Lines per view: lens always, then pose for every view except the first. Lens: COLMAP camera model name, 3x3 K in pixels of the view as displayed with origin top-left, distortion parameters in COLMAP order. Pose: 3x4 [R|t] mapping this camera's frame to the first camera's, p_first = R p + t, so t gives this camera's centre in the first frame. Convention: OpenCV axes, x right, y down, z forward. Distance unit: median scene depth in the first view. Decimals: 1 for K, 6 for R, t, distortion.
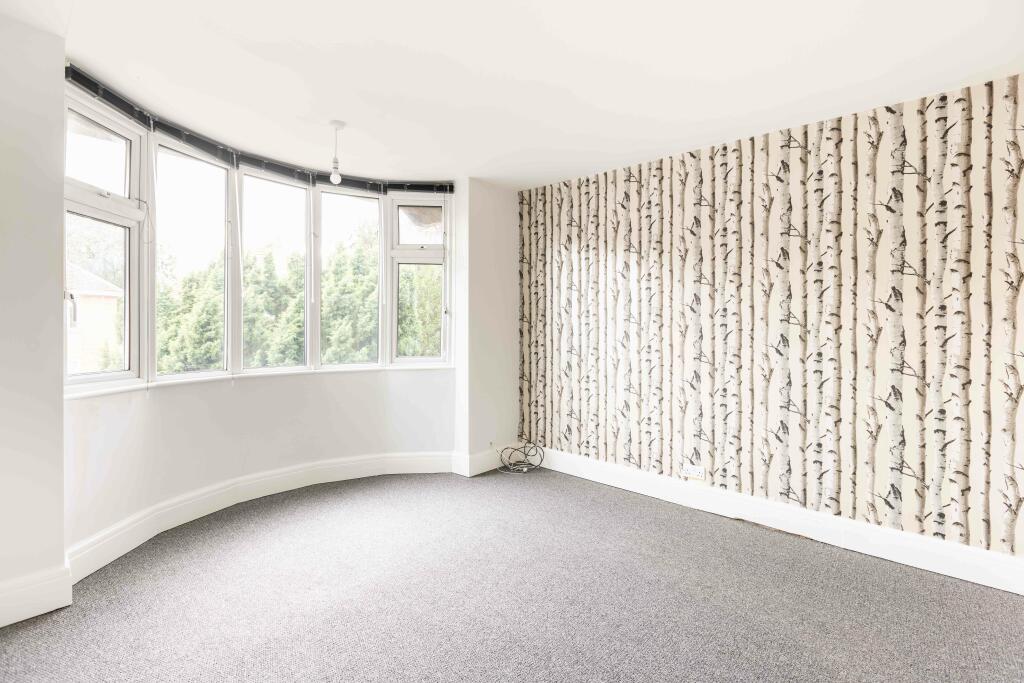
lens RADIAL K [[454.4, 0, 515.1], [0, 454.4, 336.1], [0, 0, 1]] dist [0.001985, 0.000194]
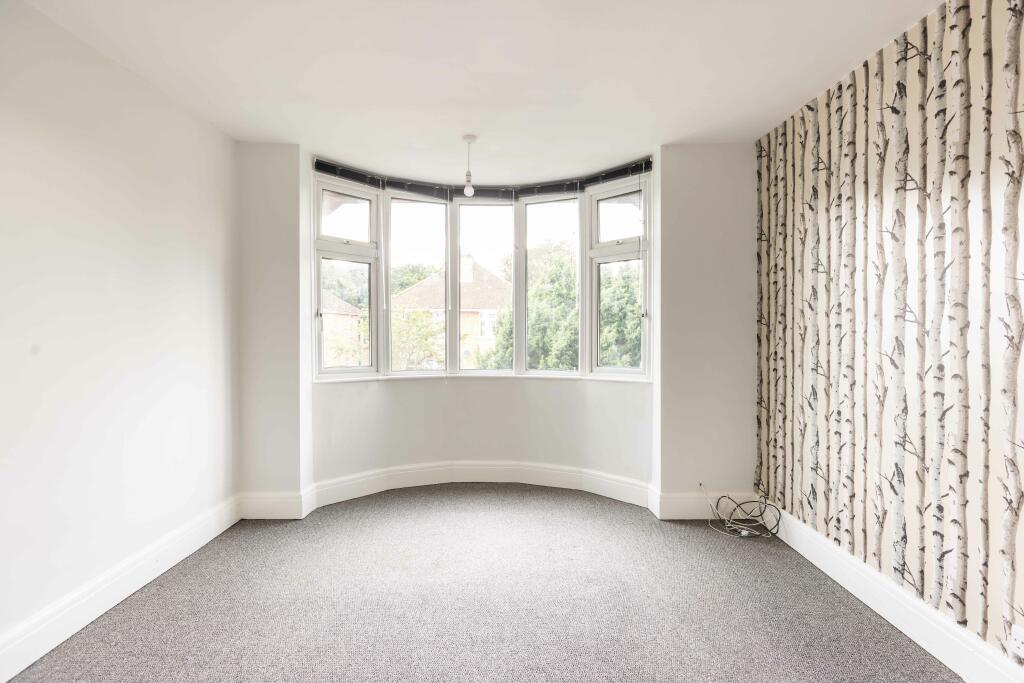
lens RADIAL K [[454.4, 0, 511.3], [0, 454.4, 345.5], [0, 0, 1]] dist [0.001985, 0.000194]
pose [[0.667856, 0.011101, -0.744207, 0.319195], [-0.007952, 0.999938, 0.007779, -0.001327], [0.744248, 0.000723, 0.667903, 0.268731]]
